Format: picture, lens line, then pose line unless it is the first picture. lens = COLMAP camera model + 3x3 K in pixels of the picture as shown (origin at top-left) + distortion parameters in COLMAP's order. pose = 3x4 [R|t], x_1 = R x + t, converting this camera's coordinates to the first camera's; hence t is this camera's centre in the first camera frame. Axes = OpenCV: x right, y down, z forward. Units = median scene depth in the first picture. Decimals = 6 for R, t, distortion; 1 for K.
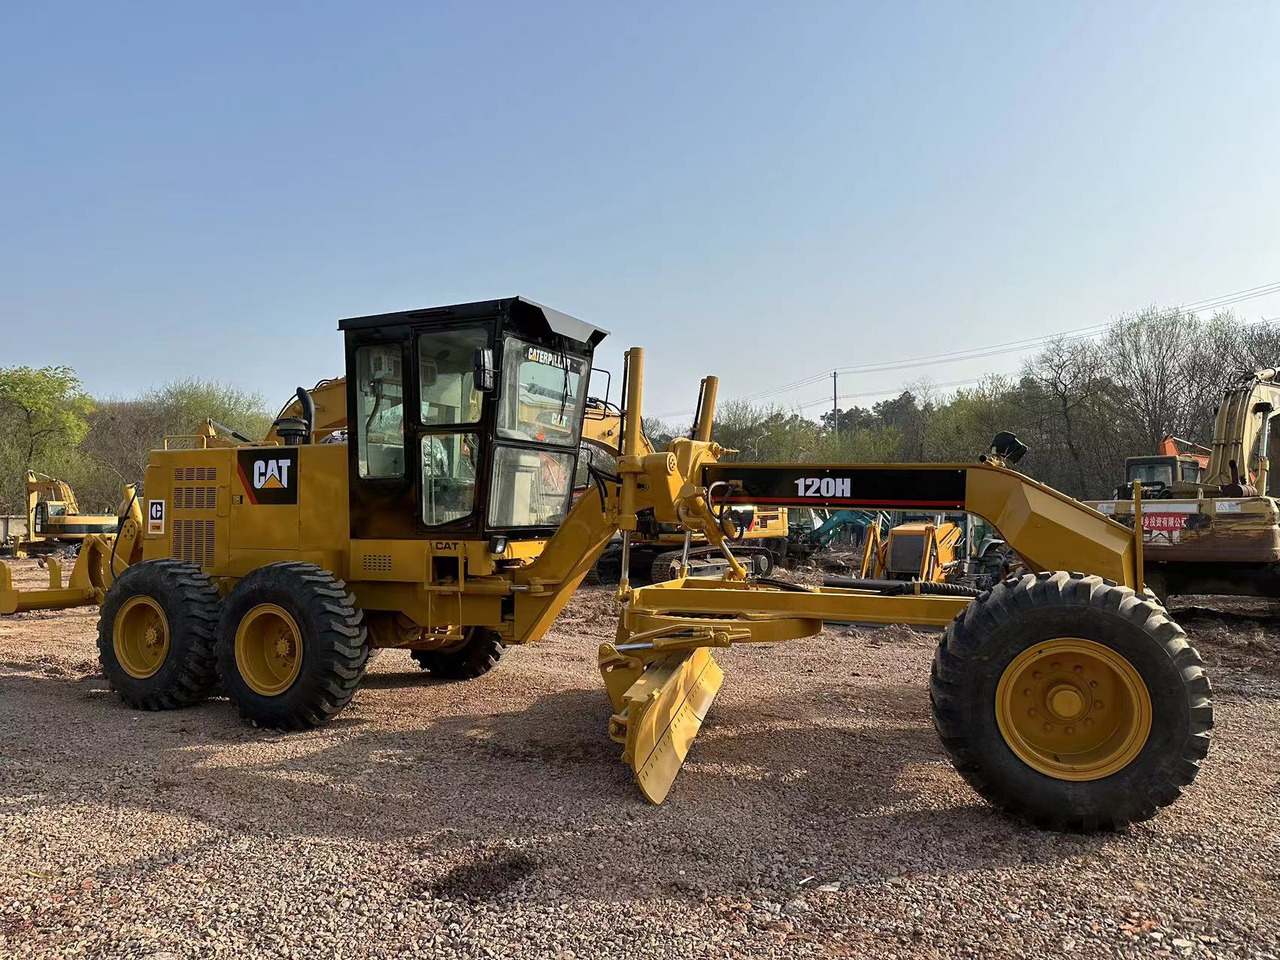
lens RADIAL K [[928.2, 0, 640.0], [0, 928.2, 480.0], [0, 0, 1]] dist [0.041227, -0.047186]
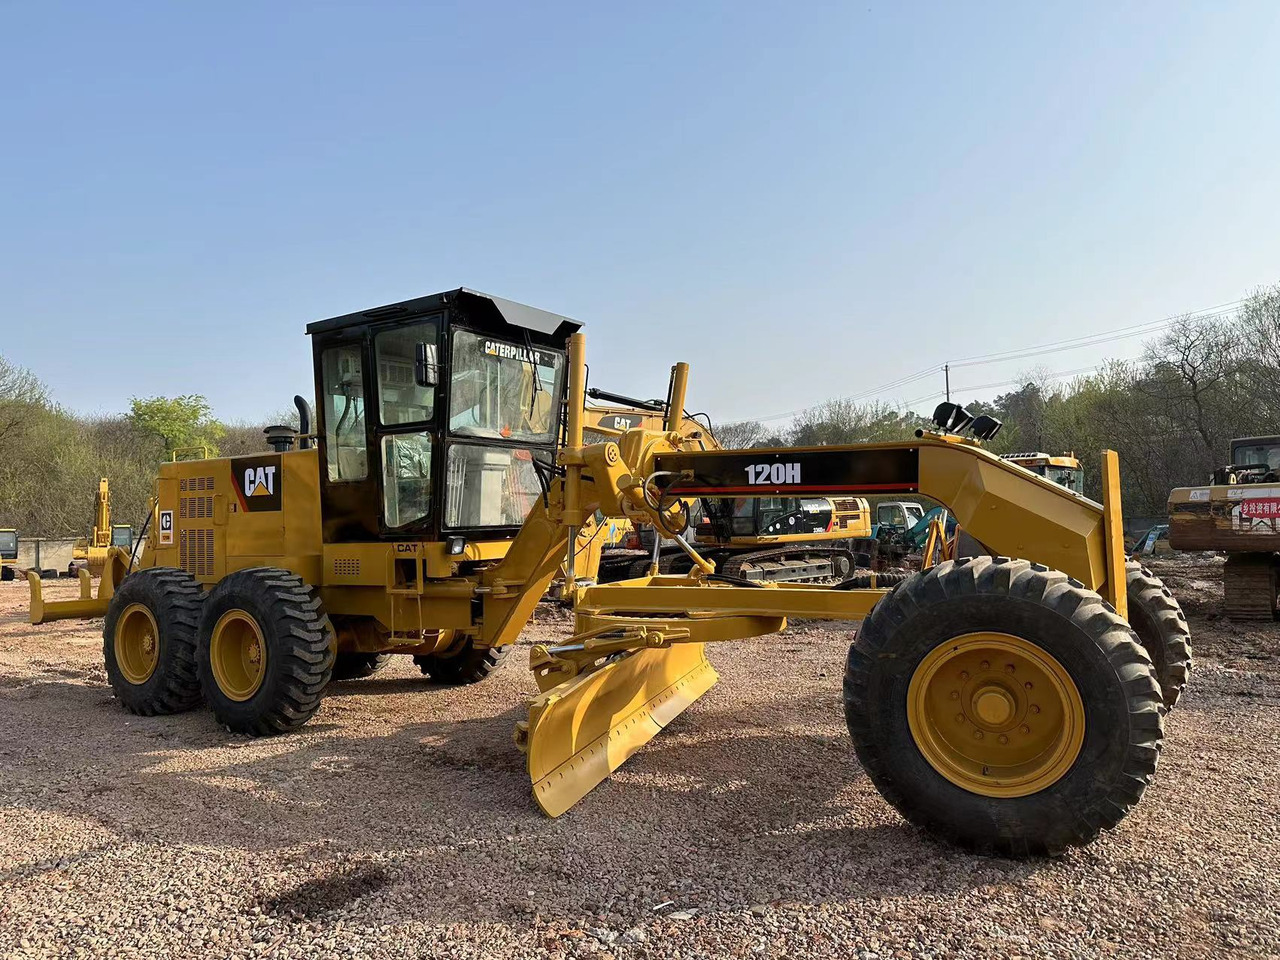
lens RADIAL K [[926.8, 0, 640.0], [0, 926.8, 480.0], [0, 0, 1]] dist [0.038048, -0.046026]
pose [[0.990650, -0.031775, -0.132676, 0.169066], [0.030624, 0.999474, -0.010708, 0.017850], [0.132946, 0.006545, 0.991102, 0.064968]]
